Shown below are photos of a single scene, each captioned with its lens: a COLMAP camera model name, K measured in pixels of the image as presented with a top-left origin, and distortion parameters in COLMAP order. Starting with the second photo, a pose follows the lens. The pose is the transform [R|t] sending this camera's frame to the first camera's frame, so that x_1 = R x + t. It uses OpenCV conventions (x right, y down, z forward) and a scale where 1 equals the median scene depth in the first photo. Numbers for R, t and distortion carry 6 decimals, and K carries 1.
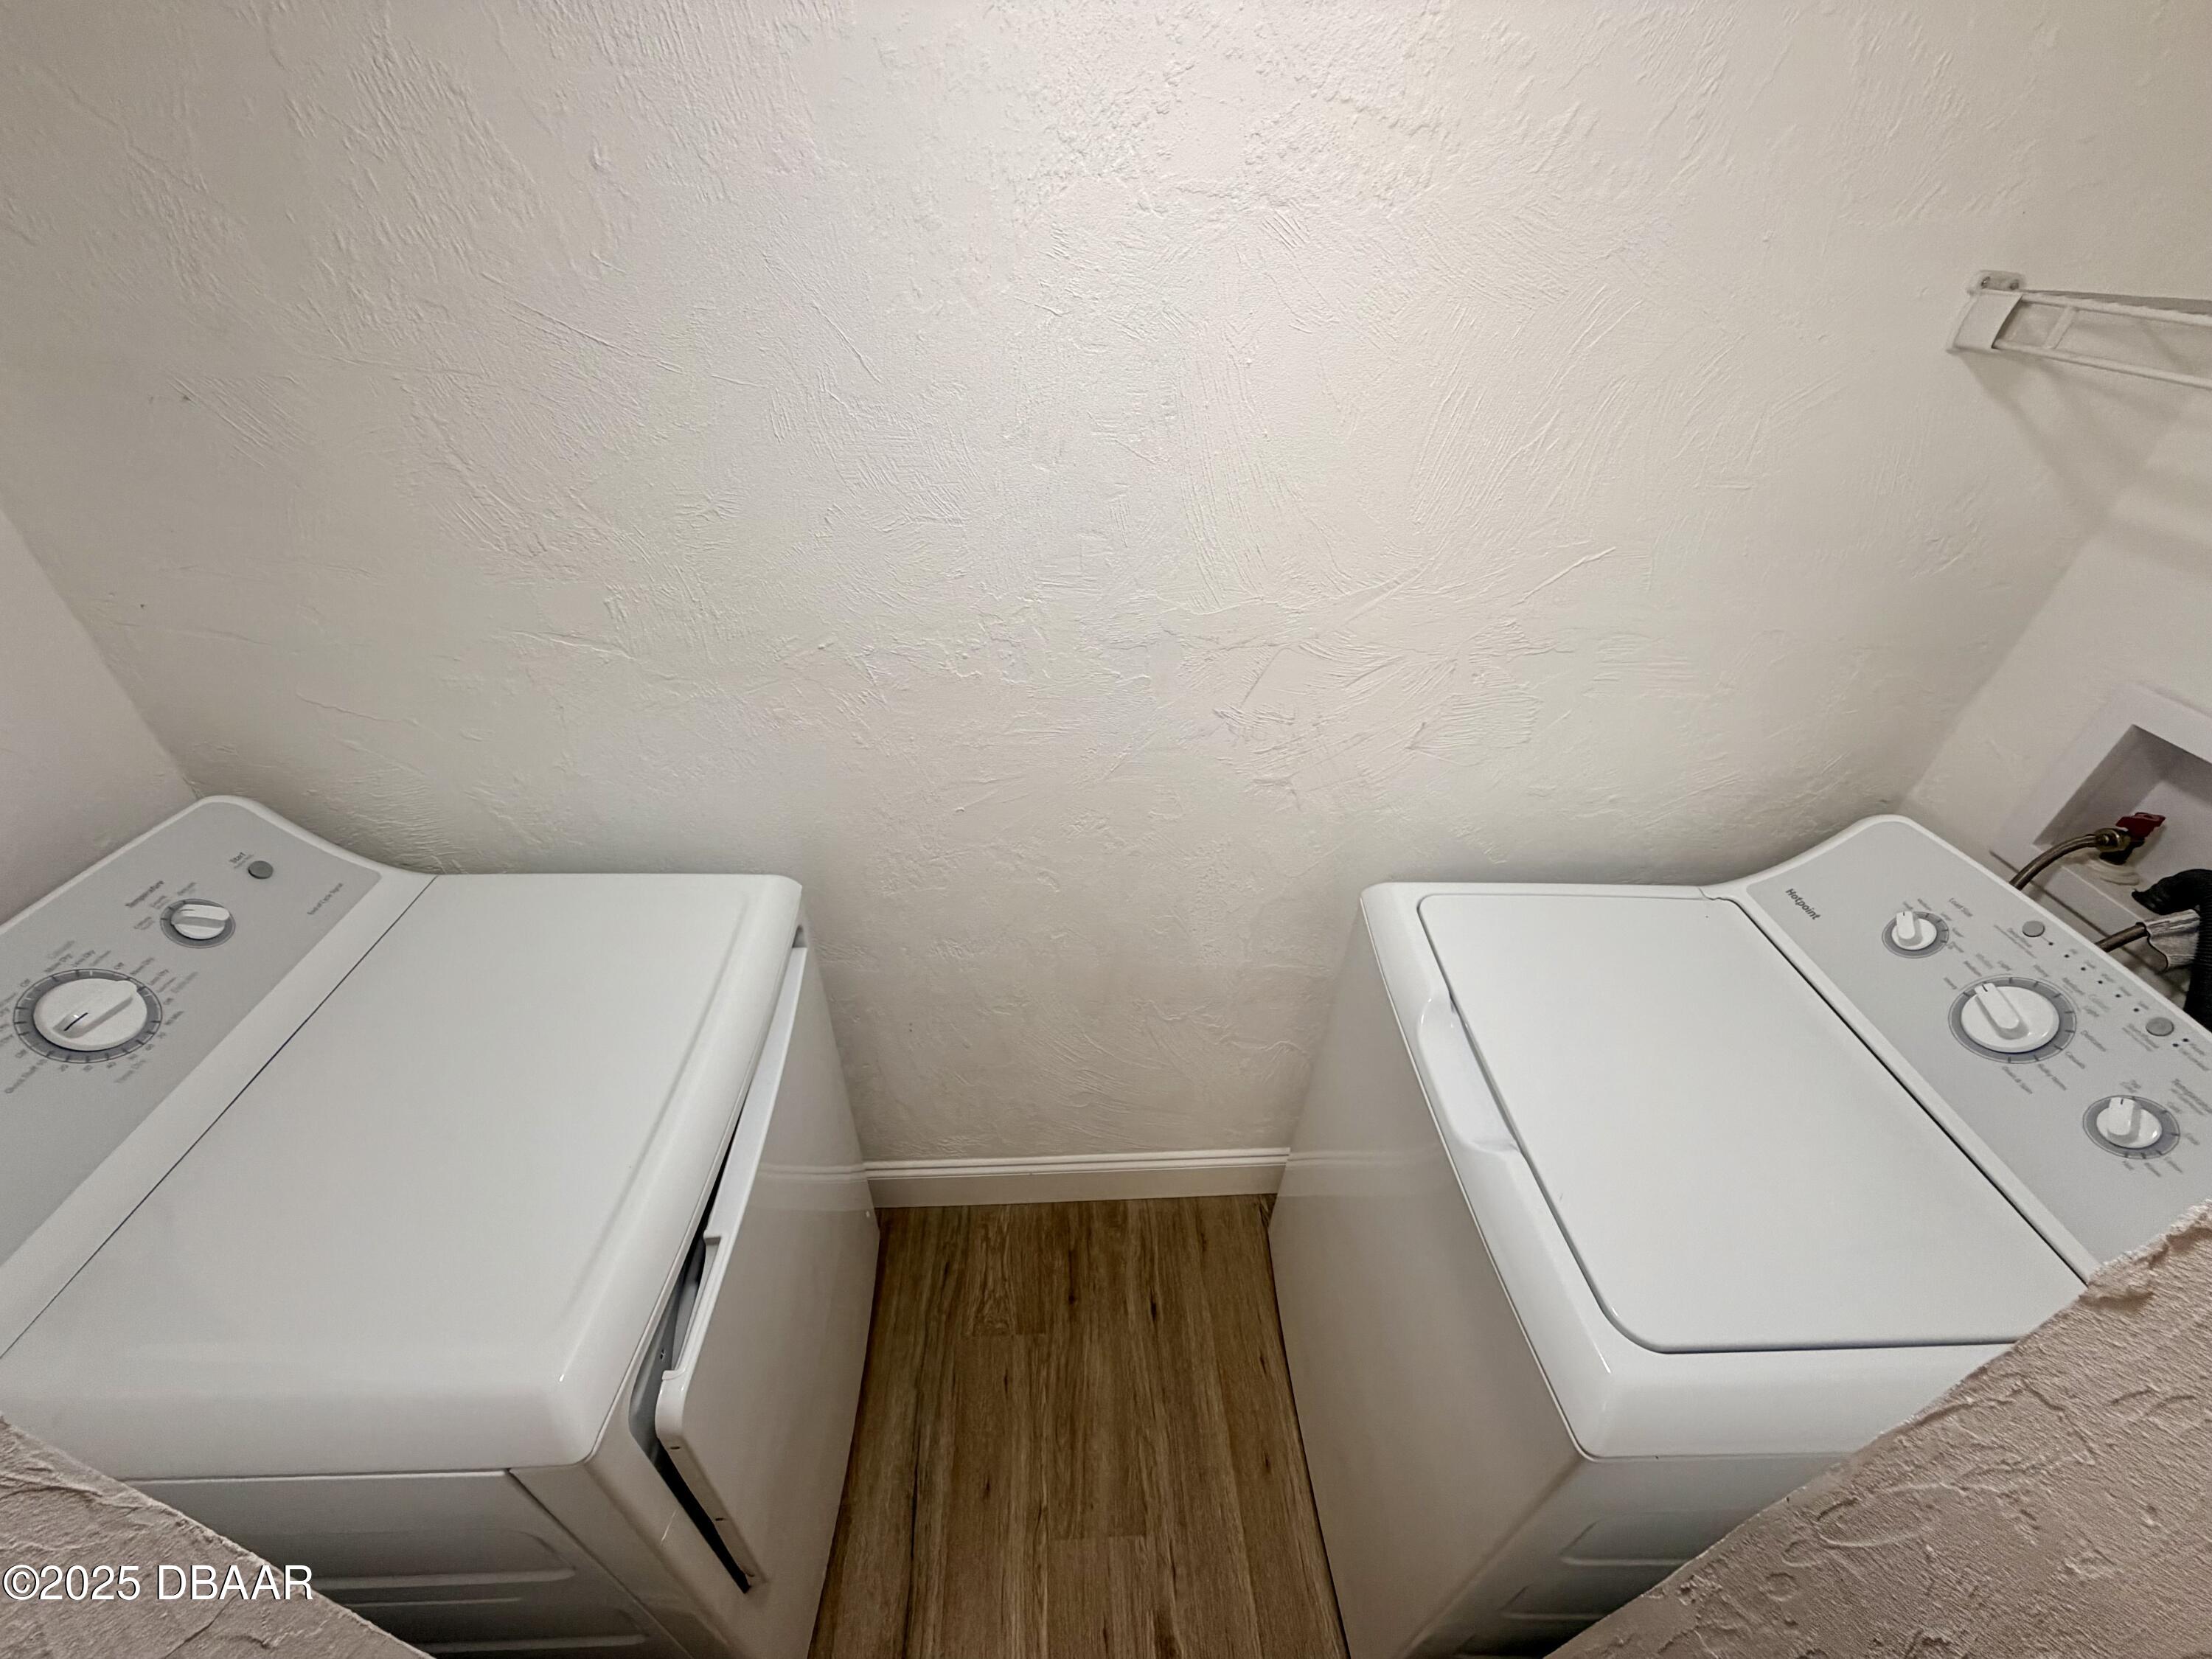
lens RADIAL K [[878.2, 0, 1100.5], [0, 878.2, 826.0], [0, 0, 1]] dist [-0.000731, -0.000051]
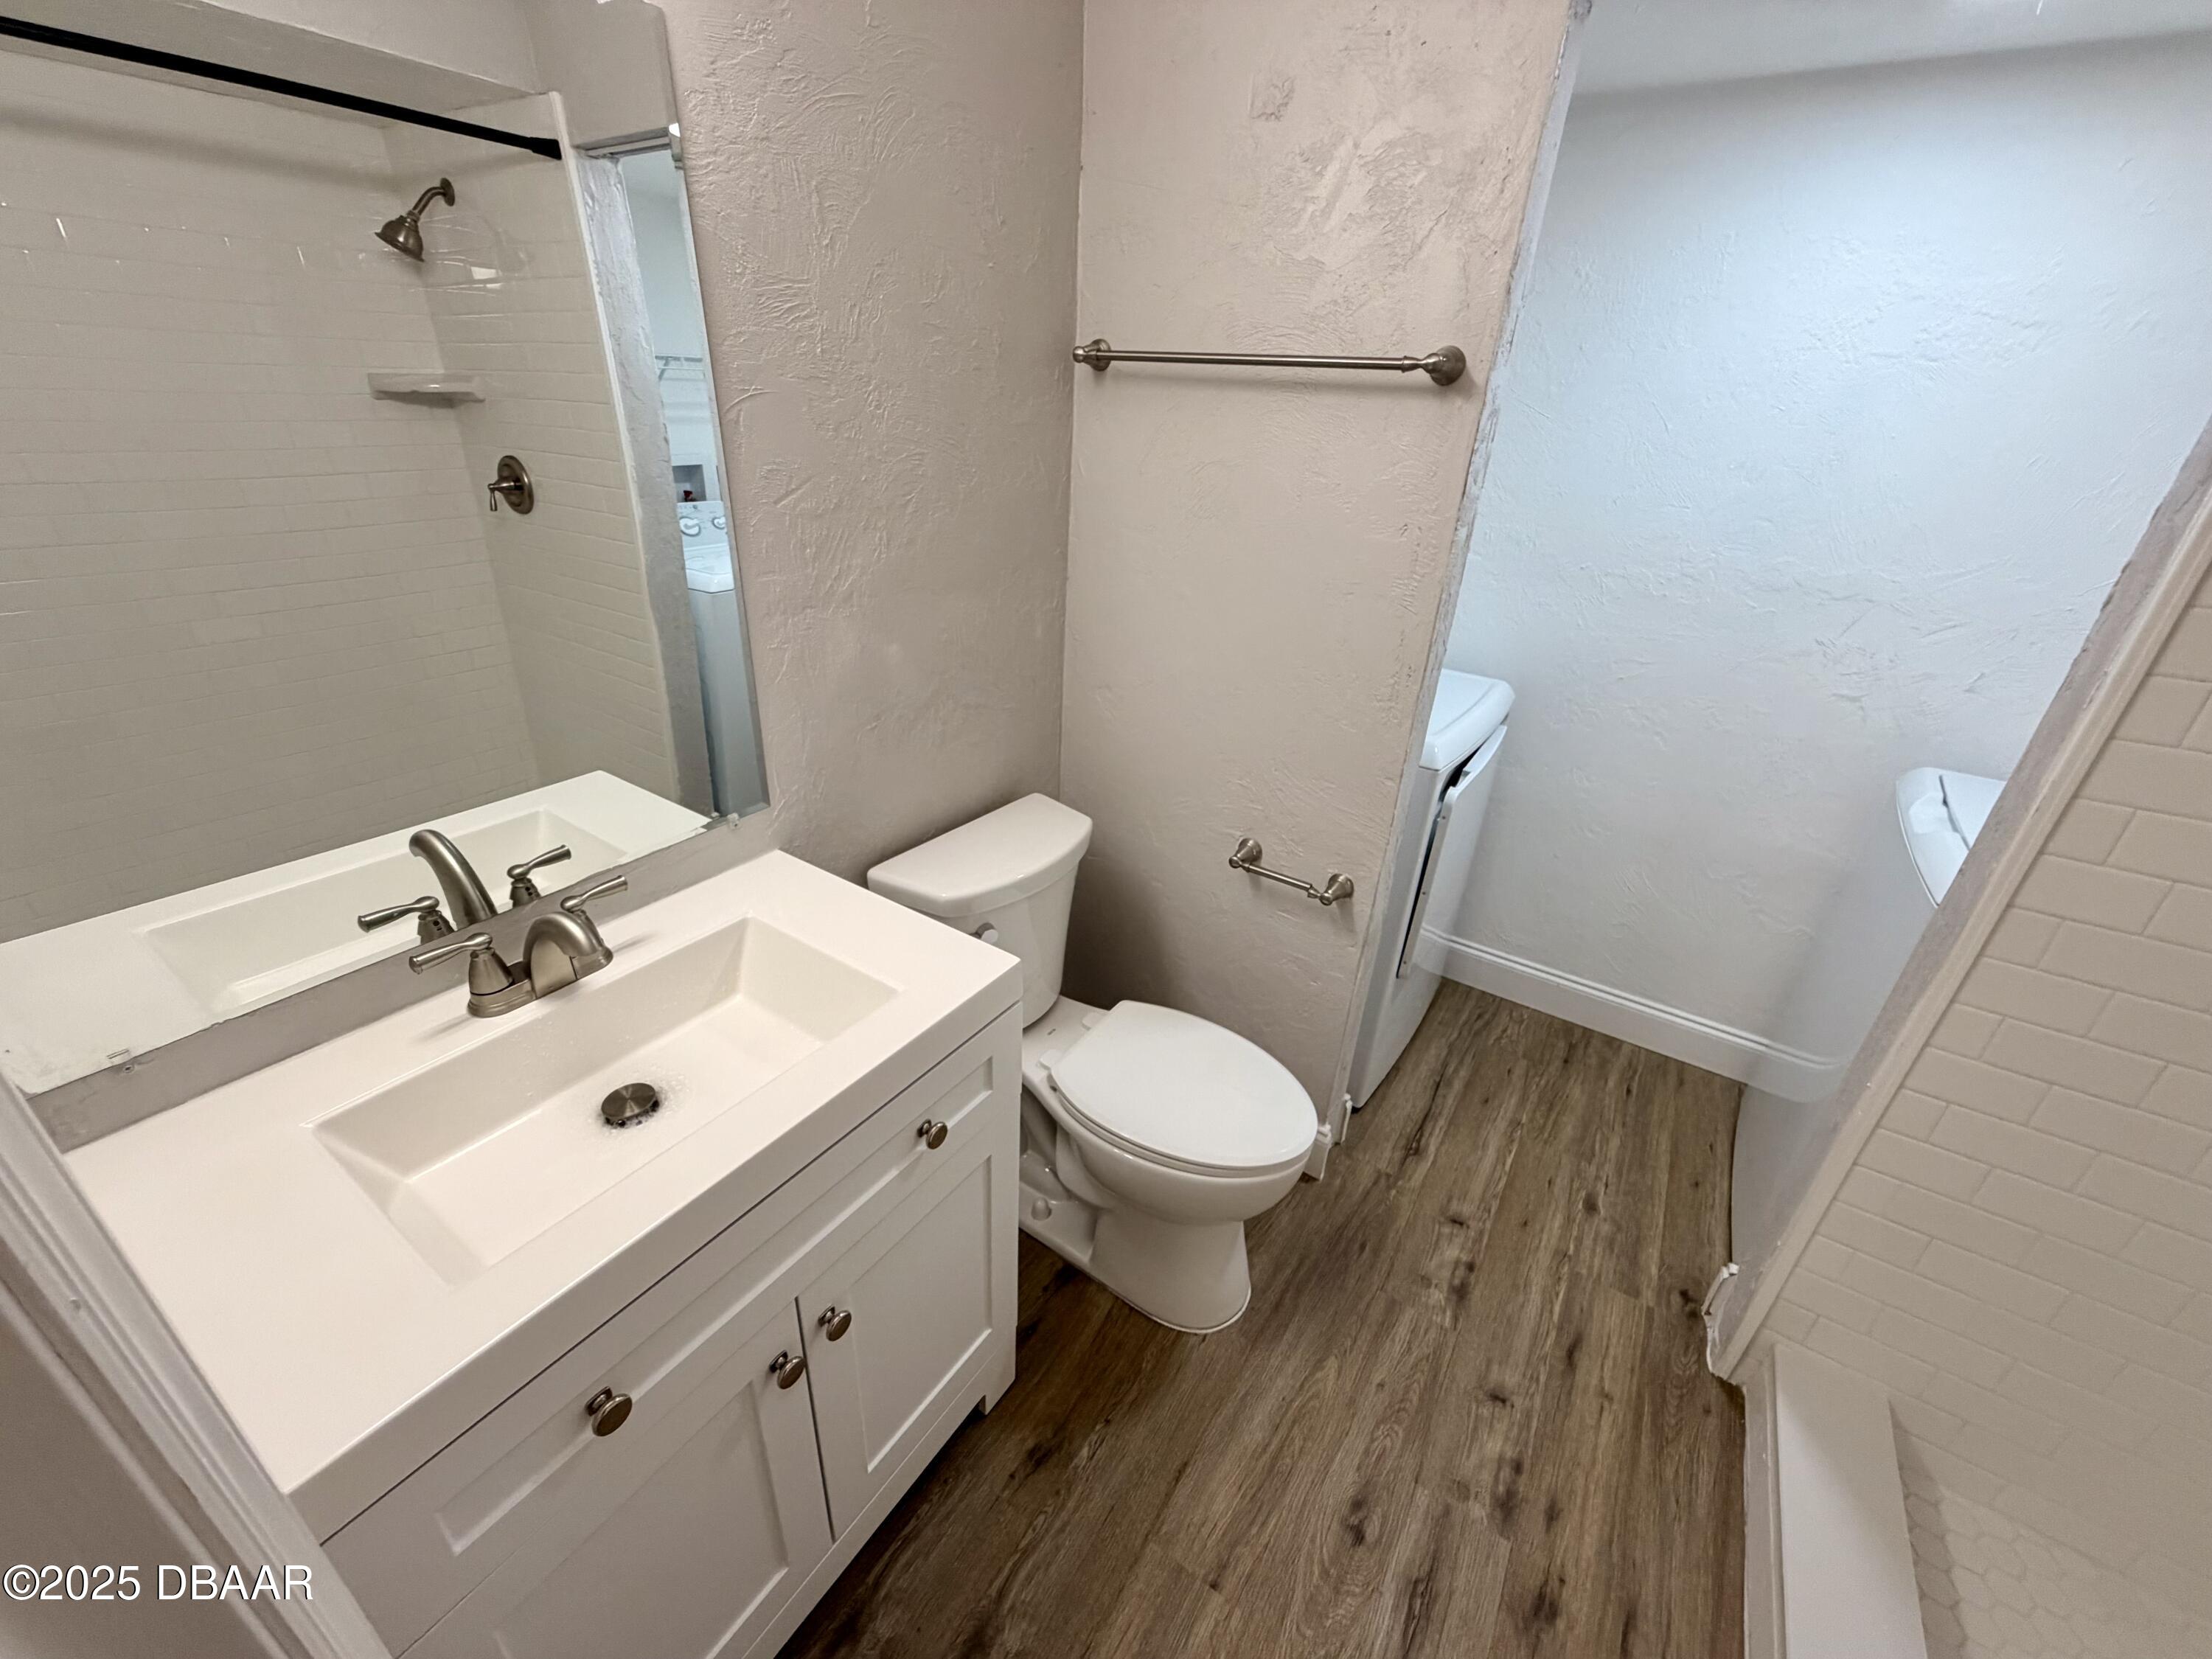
lens RADIAL K [[881.5, 0, 1100.9], [0, 881.5, 830.5], [0, 0, 1]] dist [0.000038, 0.000050]
pose [[0.798712, 0.273376, -0.536026, 0.032481], [-0.378087, 0.921022, -0.093646, 0.695816], [0.468091, 0.277461, 0.838991, -0.752496]]
